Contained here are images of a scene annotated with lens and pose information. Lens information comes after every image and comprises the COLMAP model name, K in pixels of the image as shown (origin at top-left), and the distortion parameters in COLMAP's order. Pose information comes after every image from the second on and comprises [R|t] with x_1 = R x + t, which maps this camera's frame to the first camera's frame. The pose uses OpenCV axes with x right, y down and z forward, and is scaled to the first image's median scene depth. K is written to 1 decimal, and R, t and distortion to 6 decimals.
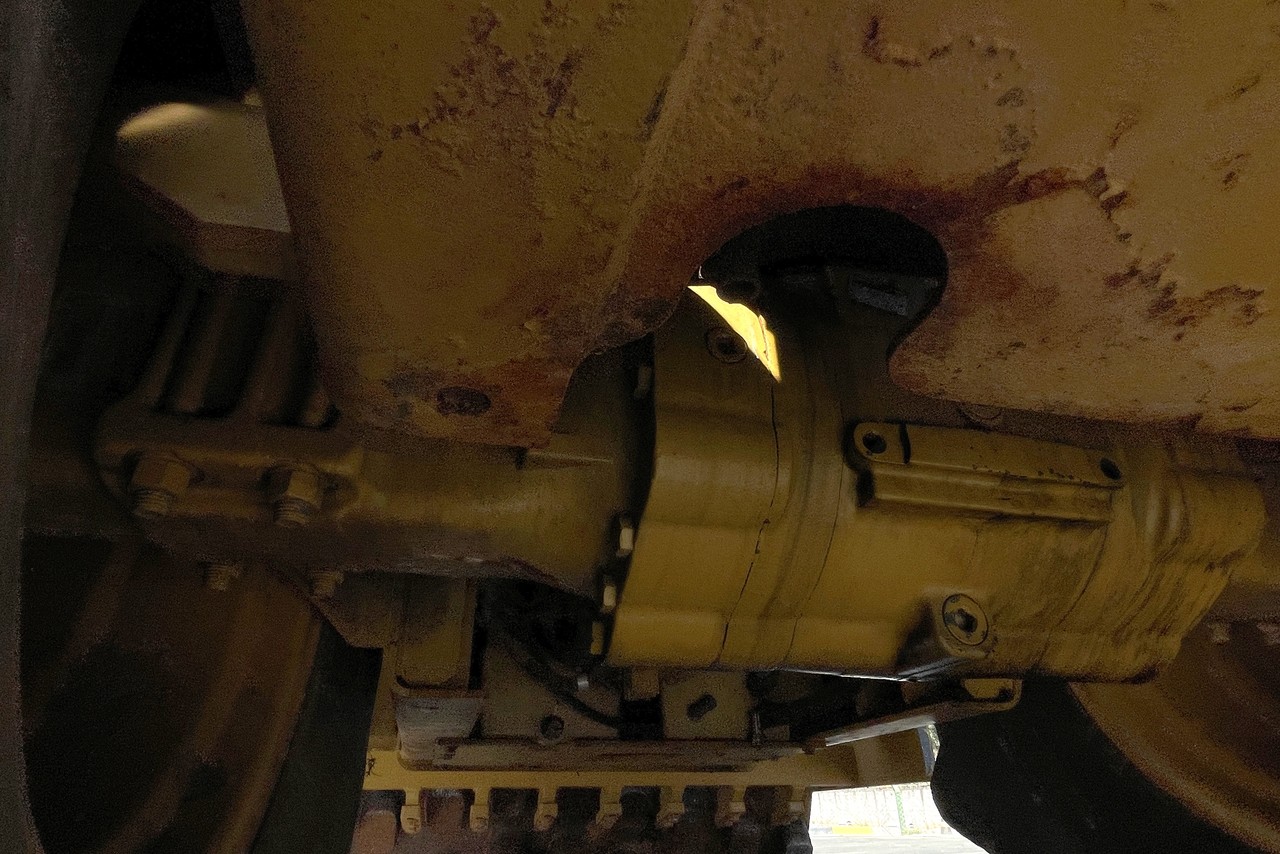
lens RADIAL K [[683.8, 0, 618.8], [0, 683.8, 425.8], [0, 0, 1]] dist [-0.000760, 0.000161]
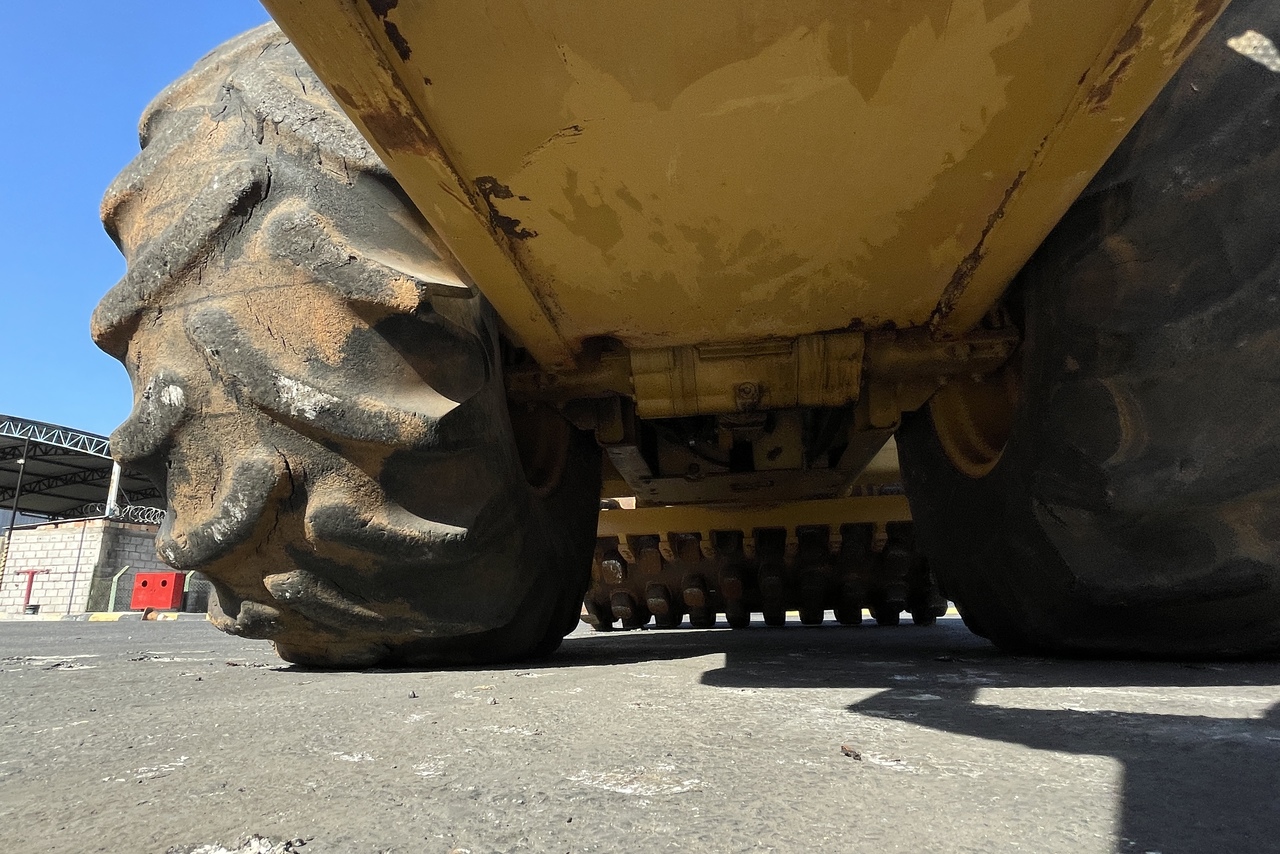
lens RADIAL K [[683.8, 0, 618.8], [0, 683.8, 425.8], [0, 0, 1]] dist [-0.000760, 0.000161]
pose [[0.916530, -0.116855, -0.382515, 0.758098], [0.204595, 0.958750, 0.197331, -0.186181], [0.343677, -0.259121, 0.902631, -1.331146]]
